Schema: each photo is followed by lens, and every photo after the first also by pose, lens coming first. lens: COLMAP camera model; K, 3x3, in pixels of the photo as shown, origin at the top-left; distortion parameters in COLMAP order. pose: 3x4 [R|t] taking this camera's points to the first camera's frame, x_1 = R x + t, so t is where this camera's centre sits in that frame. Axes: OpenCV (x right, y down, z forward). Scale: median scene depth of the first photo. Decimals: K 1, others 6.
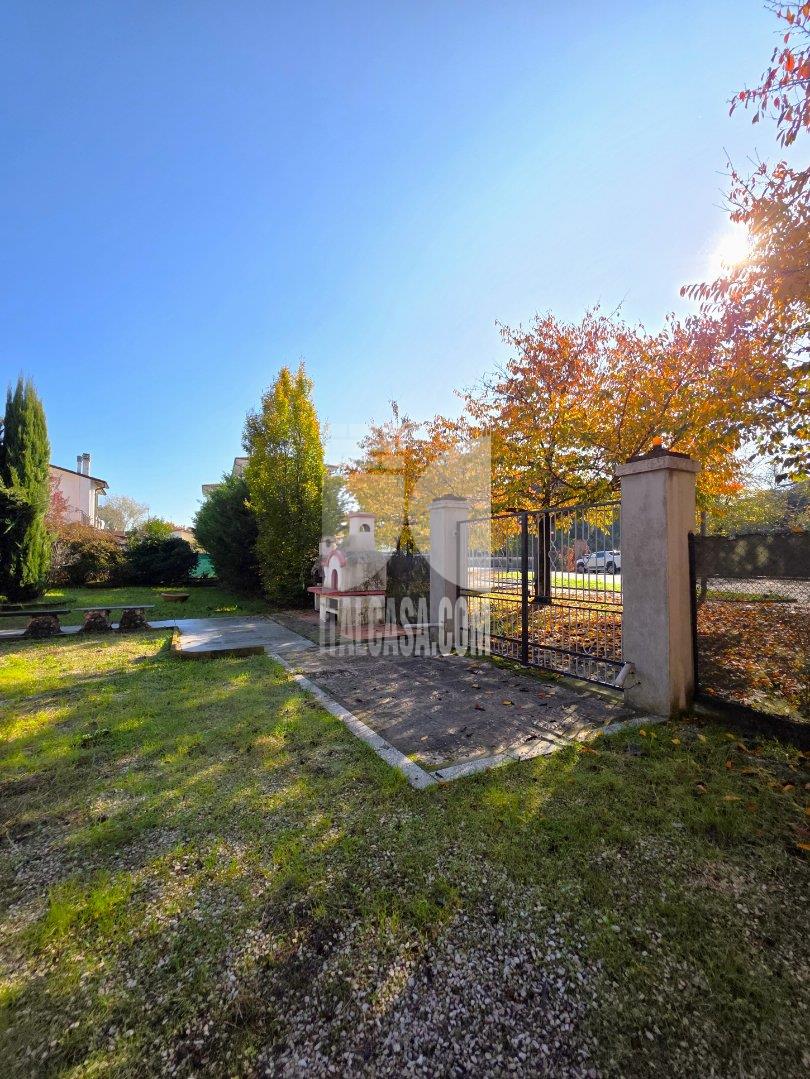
lens RADIAL K [[448.7, 0, 405.0], [0, 448.7, 539.5], [0, 0, 1]] dist [0.001602, 0.000065]
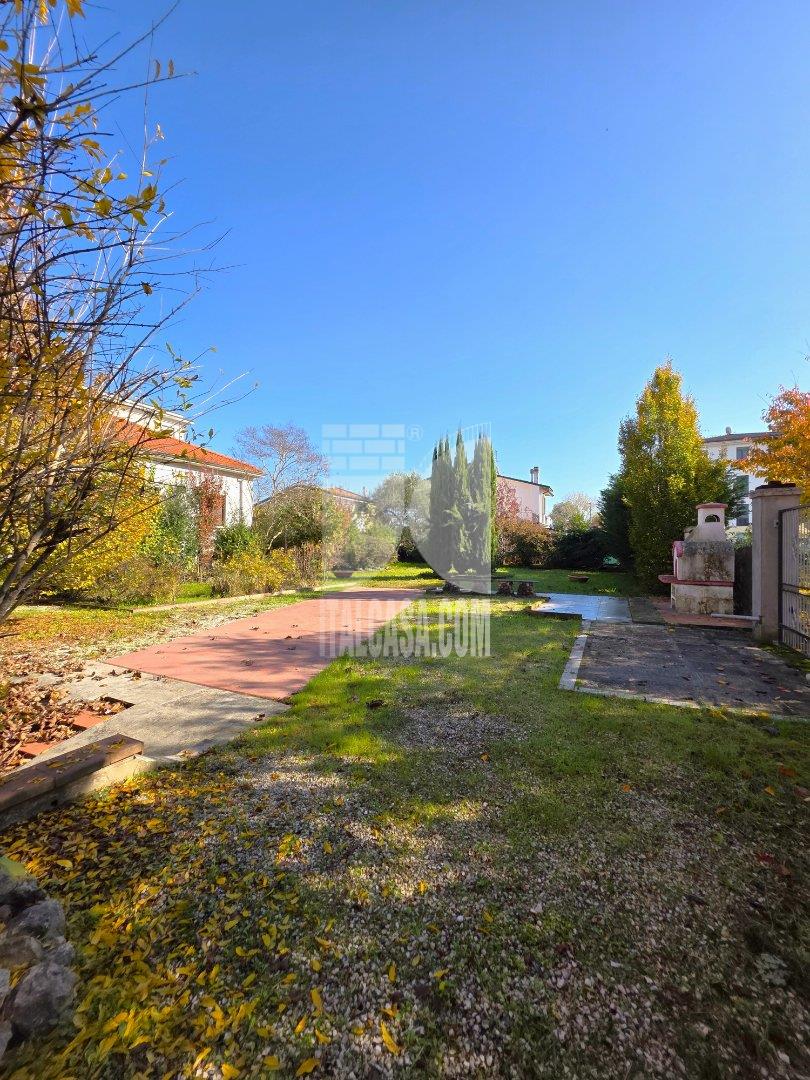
lens RADIAL K [[428.2, 0, 405.0], [0, 428.2, 540.0], [0, 0, 1]] dist [-0.000450, -0.000032]
pose [[0.569582, -0.010884, -0.821862, 0.775766], [0.034571, 0.999345, 0.010725, -0.030114], [0.821207, -0.034522, 0.569585, -0.278675]]
